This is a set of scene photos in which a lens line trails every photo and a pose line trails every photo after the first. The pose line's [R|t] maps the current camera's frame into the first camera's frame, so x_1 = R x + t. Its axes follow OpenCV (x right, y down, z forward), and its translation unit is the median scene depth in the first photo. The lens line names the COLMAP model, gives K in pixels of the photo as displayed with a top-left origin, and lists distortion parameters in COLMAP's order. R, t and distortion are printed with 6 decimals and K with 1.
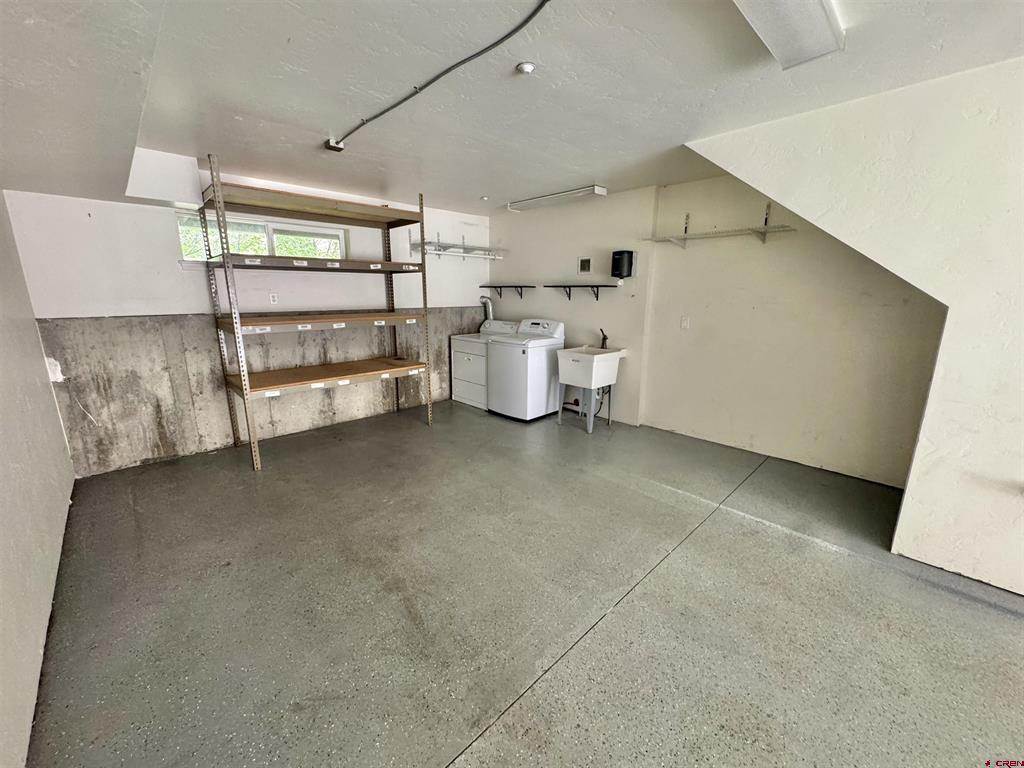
lens RADIAL K [[404.5, 0, 510.8], [0, 404.5, 384.6], [0, 0, 1]] dist [-0.008580, 0.000040]
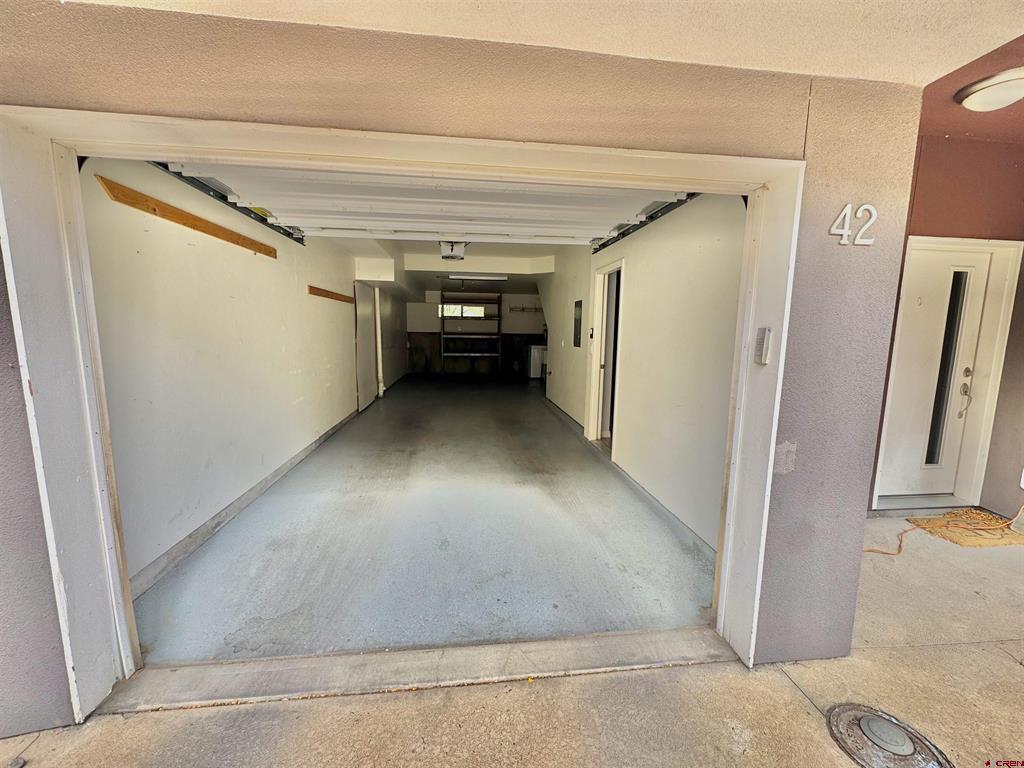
lens RADIAL K [[404.5, 0, 511.2], [0, 404.5, 384.4], [0, 0, 1]] dist [-0.008580, 0.000040]
pose [[0.793282, 0.083555, -0.603094, 1.961888], [-0.136680, 0.989696, -0.042667, 0.352766], [0.593314, 0.116278, 0.796528, -1.433410]]
